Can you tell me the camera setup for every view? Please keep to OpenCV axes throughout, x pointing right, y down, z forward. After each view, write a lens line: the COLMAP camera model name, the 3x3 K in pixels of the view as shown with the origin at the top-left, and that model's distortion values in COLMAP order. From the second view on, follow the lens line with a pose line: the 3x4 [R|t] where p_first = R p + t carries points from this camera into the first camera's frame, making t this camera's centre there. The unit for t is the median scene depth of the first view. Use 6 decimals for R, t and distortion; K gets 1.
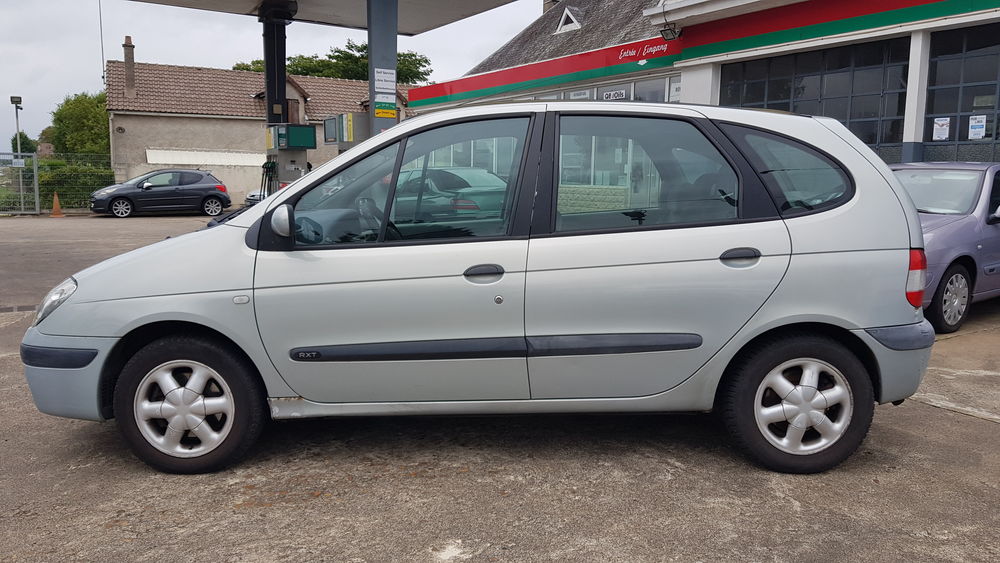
lens RADIAL K [[779.7, 0, 502.1], [0, 779.7, 282.2], [0, 0, 1]] dist [0.058265, -0.100803]
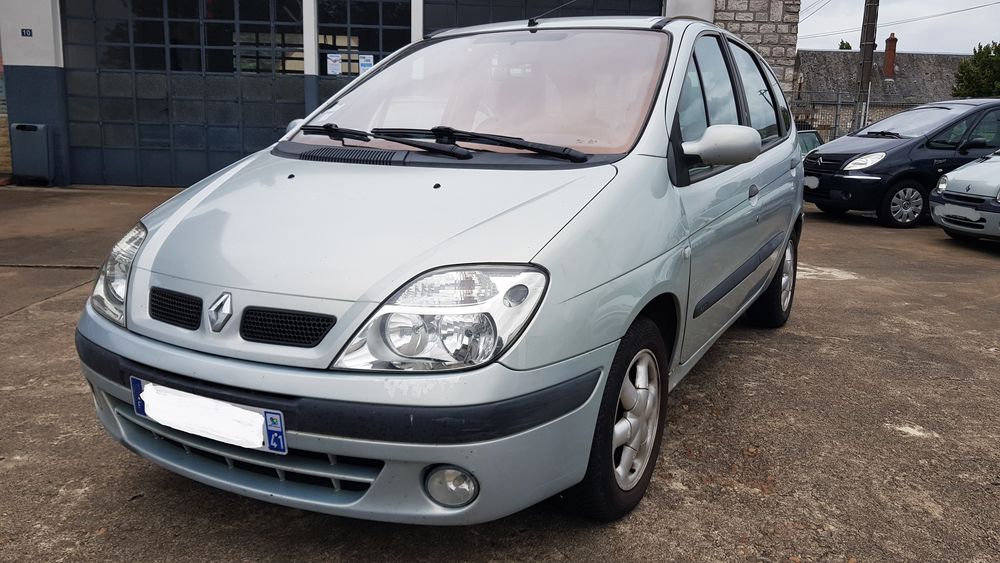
lens RADIAL K [[779.7, 0, 503.0], [0, 779.7, 286.3], [0, 0, 1]] dist [0.058265, -0.100803]
pose [[0.491399, -0.173734, 0.853431, -1.038110], [0.095955, 0.984736, 0.145214, -0.071646], [-0.865633, 0.010533, 0.500569, 0.741353]]
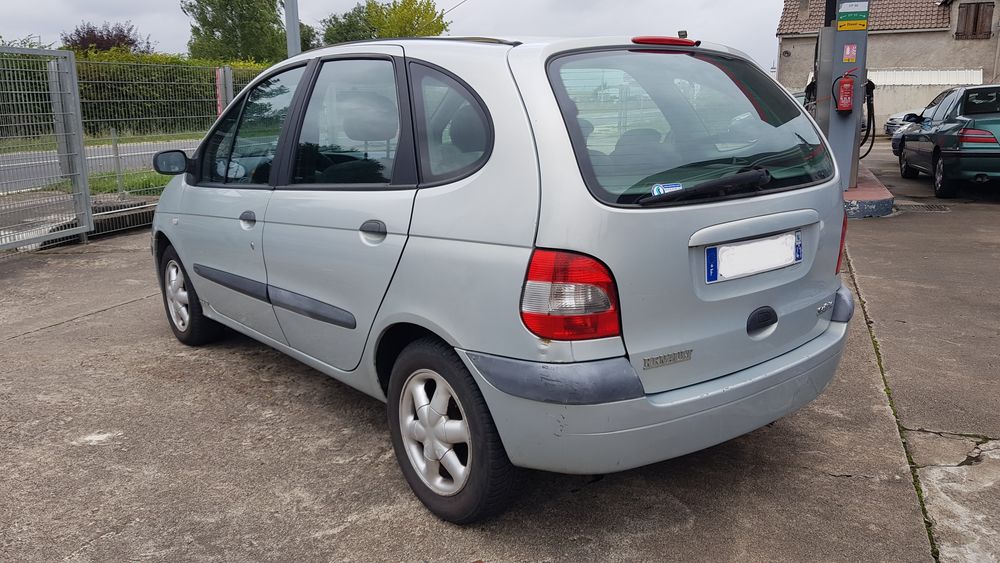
lens RADIAL K [[779.7, 0, 492.3], [0, 779.7, 283.4], [0, 0, 1]] dist [0.058265, -0.100803]
pose [[0.616764, 0.161386, -0.770426, 0.988341], [-0.083226, 0.986640, 0.140051, -0.099535], [0.782736, -0.022259, 0.621956, 0.567779]]
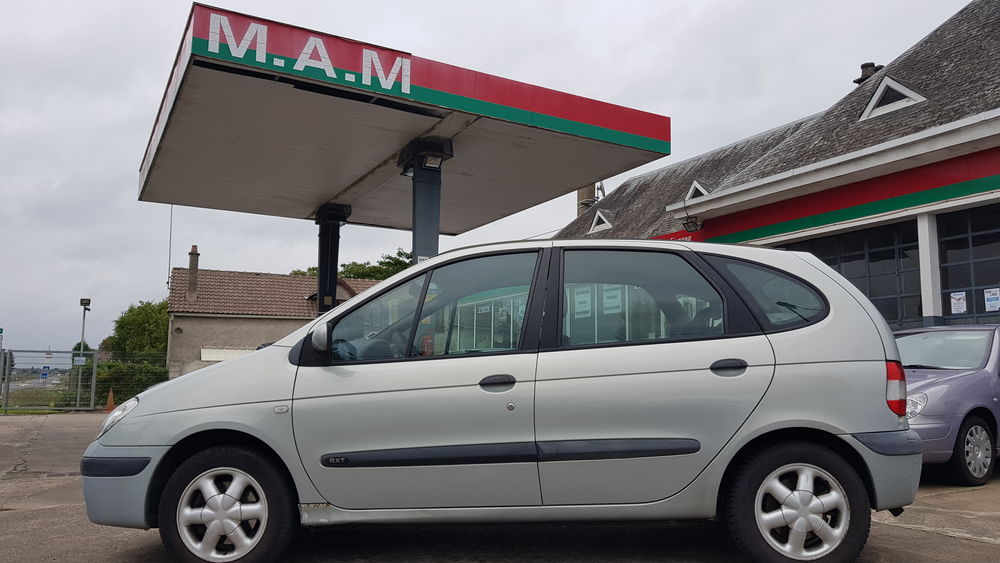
lens RADIAL K [[779.7, 0, 512.1], [0, 779.7, 283.7], [0, 0, 1]] dist [0.058265, -0.100803]
pose [[0.999012, -0.014965, -0.041837, 0.044768], [0.003868, 0.967293, -0.253632, 0.128615], [0.044264, 0.253220, 0.966396, -0.109631]]
